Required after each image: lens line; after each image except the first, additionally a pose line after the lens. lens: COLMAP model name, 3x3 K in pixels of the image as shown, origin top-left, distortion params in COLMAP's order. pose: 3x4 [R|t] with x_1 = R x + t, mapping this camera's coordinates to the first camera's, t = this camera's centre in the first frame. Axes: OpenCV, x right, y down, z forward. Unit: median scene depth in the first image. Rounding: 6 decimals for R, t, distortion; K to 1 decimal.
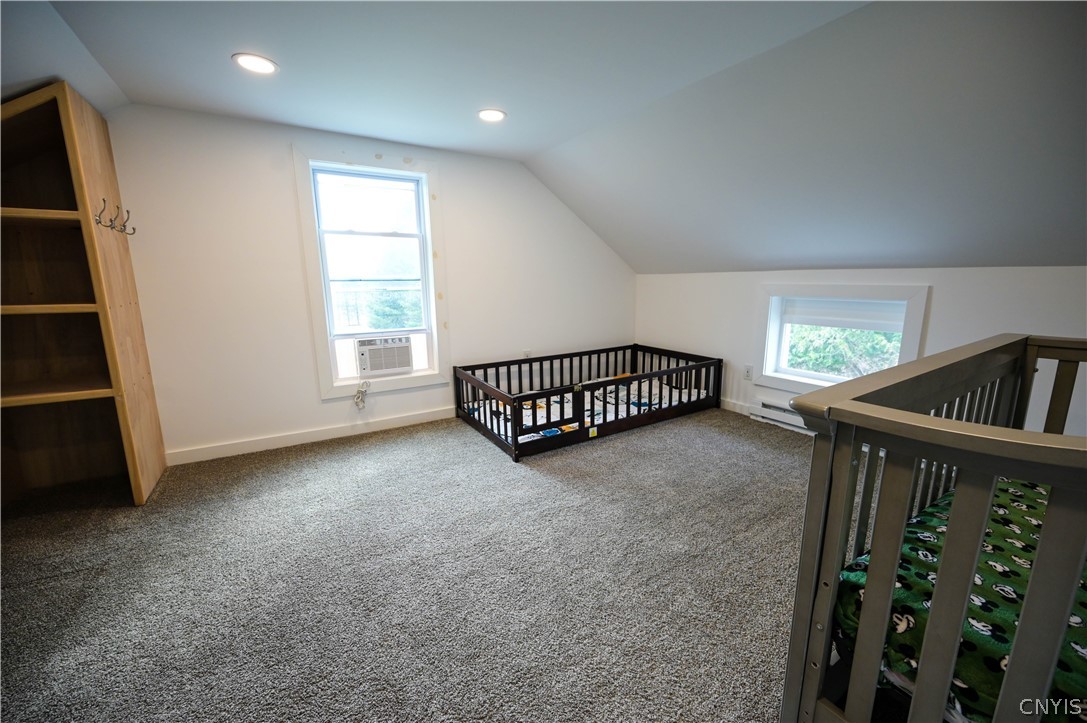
lens RADIAL K [[423.4, 0, 545.6], [0, 423.4, 362.7], [0, 0, 1]] dist [-0.000271, -0.000138]
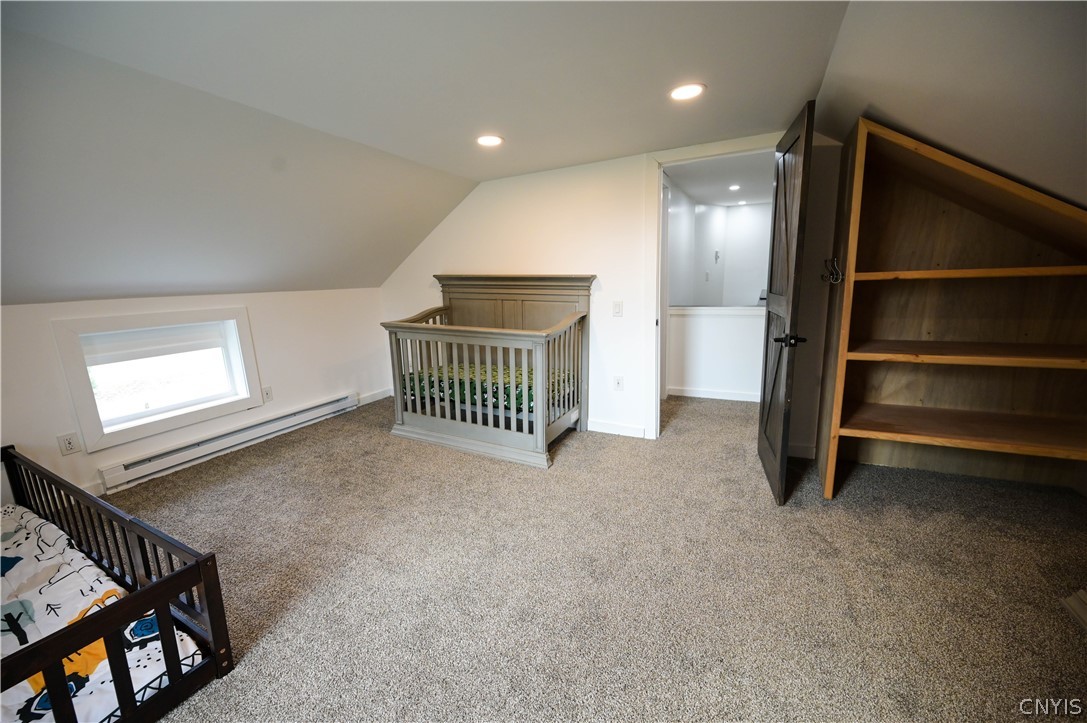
lens RADIAL K [[423.4, 0, 545.6], [0, 423.4, 362.7], [0, 0, 1]] dist [-0.000271, -0.000138]
pose [[-0.520506, -0.155121, 0.839649, -0.534105], [0.192704, 0.936648, 0.292500, -0.164895], [-0.831829, 0.314052, -0.457638, 0.650411]]
